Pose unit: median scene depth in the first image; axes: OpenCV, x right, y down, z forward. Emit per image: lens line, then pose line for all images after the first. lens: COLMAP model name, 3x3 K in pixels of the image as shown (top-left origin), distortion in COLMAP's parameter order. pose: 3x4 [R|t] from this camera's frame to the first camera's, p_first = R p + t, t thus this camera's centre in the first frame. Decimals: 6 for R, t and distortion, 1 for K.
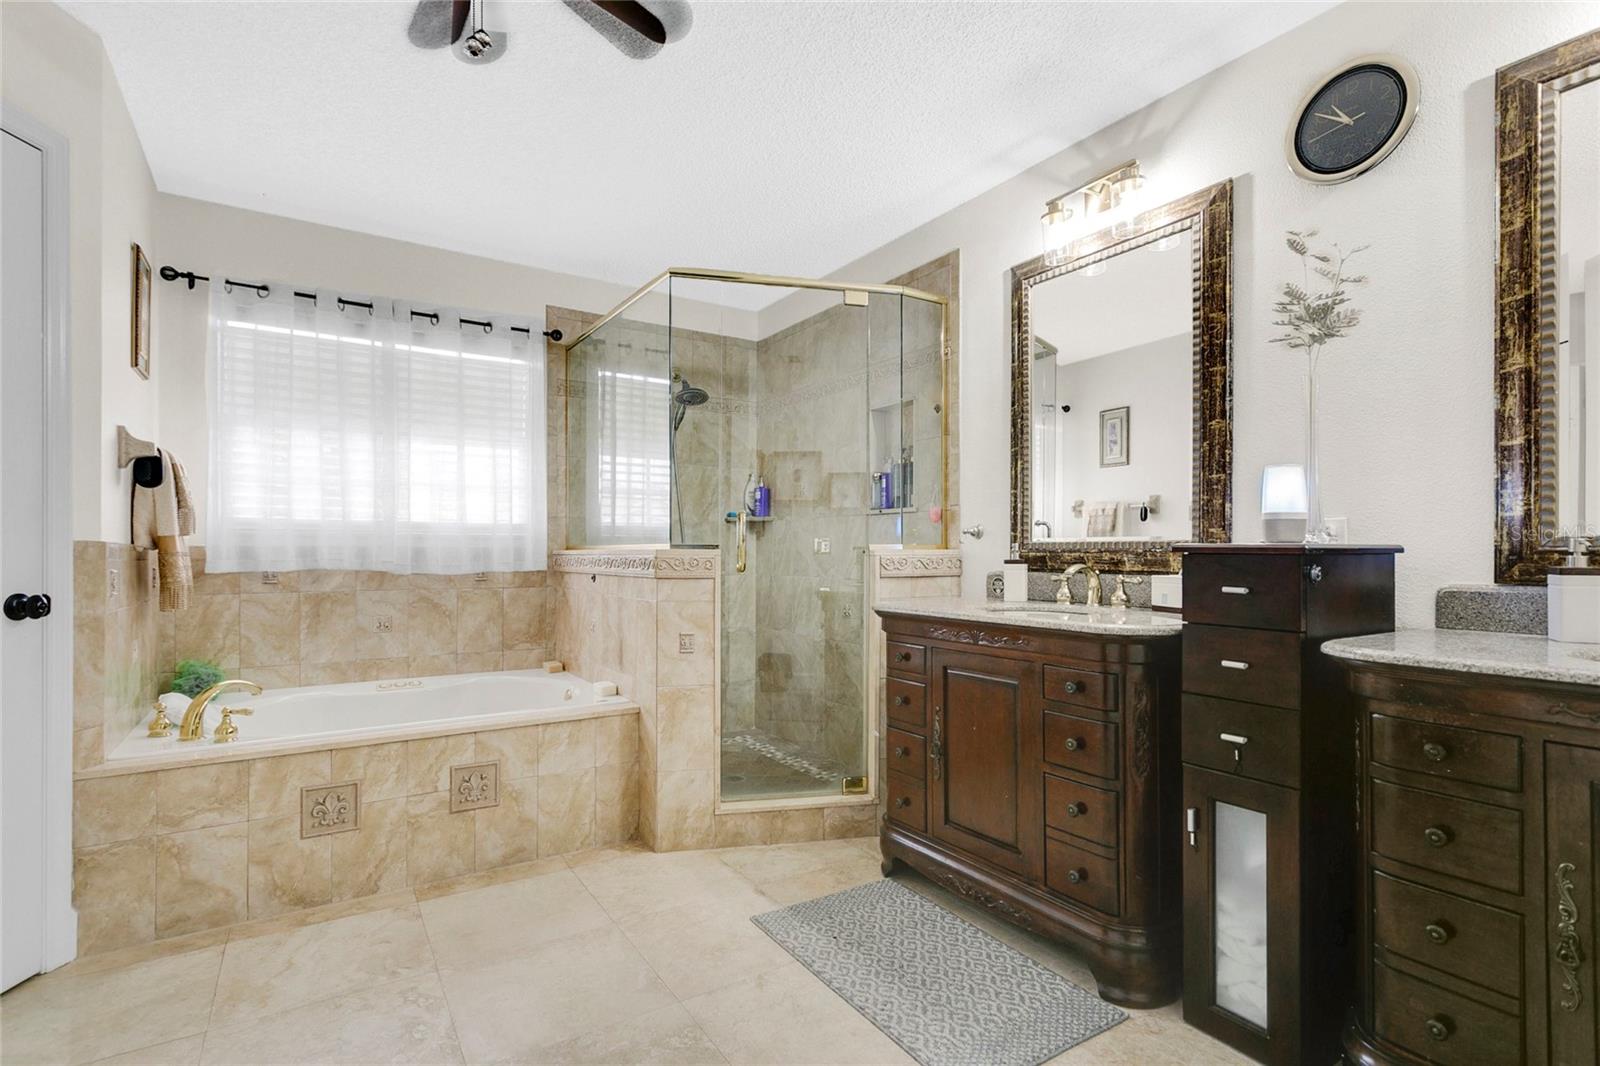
lens RADIAL K [[742.9, 0, 801.0], [0, 742.9, 543.4], [0, 0, 1]] dist [0.002128, 0.000441]
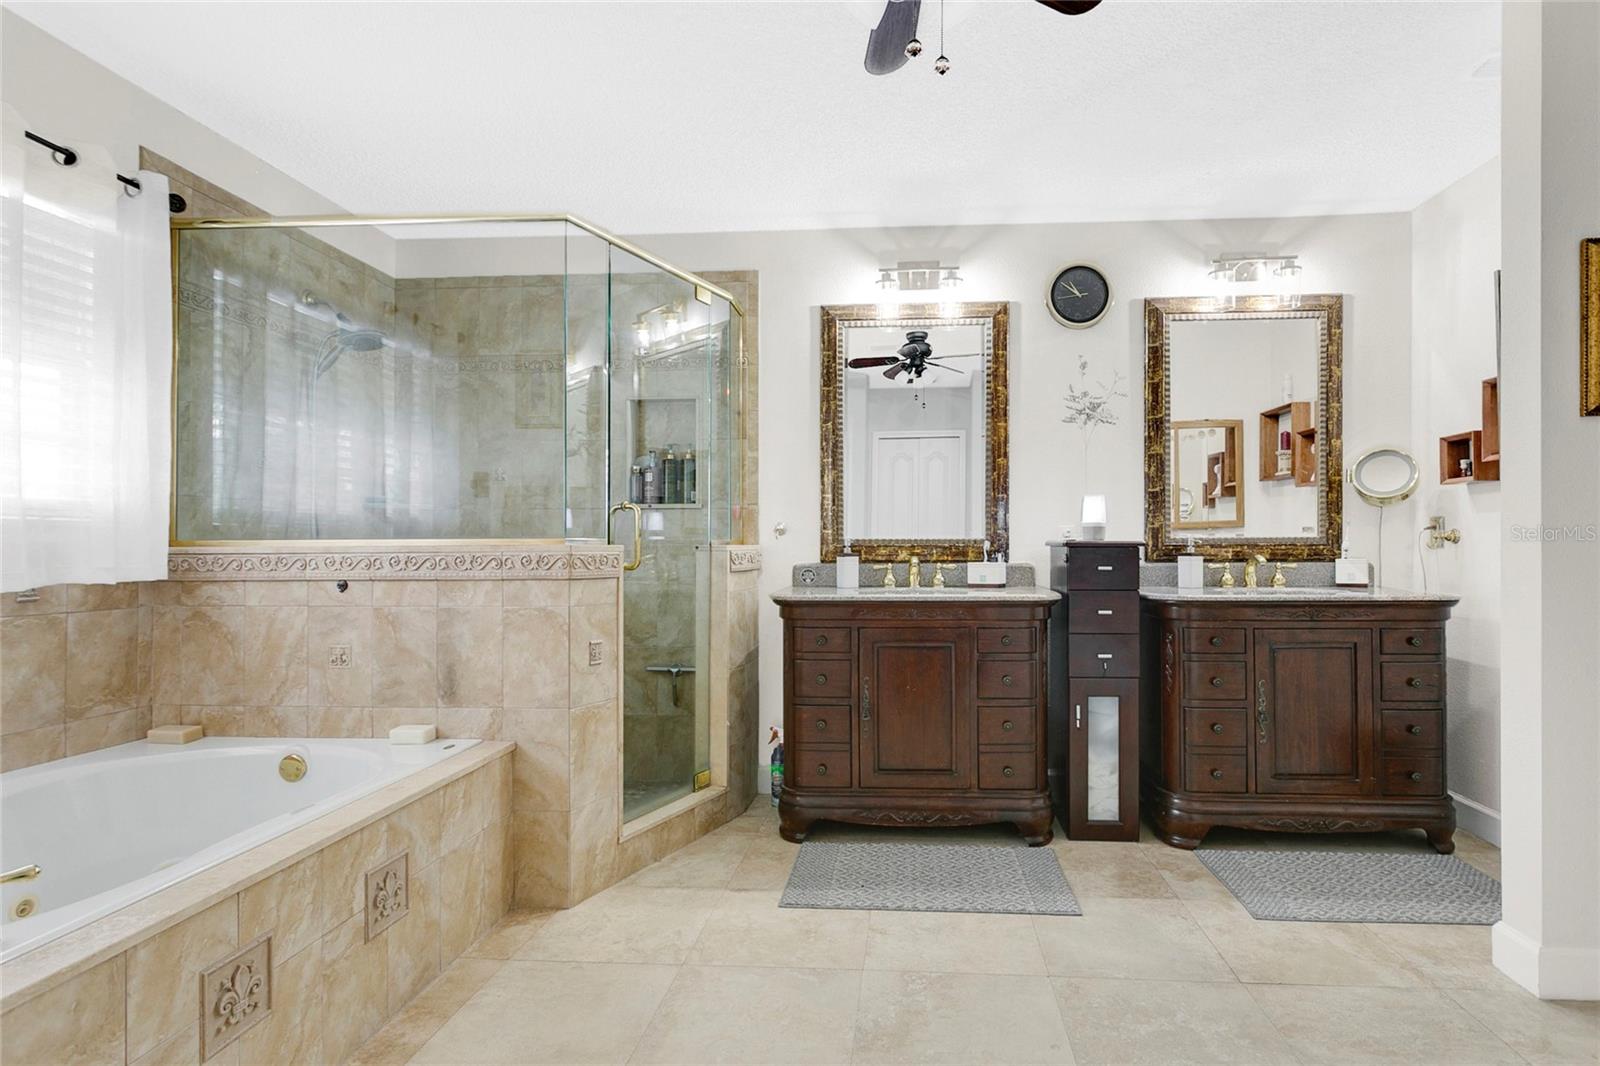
lens RADIAL K [[810.1, 0, 800.0], [0, 810.1, 533.0], [0, 0, 1]] dist [0.001643, -0.000504]
pose [[0.620688, 0.010482, 0.783988, -0.799062], [-0.004690, 0.999942, -0.009656, 0.002271], [-0.784044, 0.002317, 0.620701, 0.246115]]
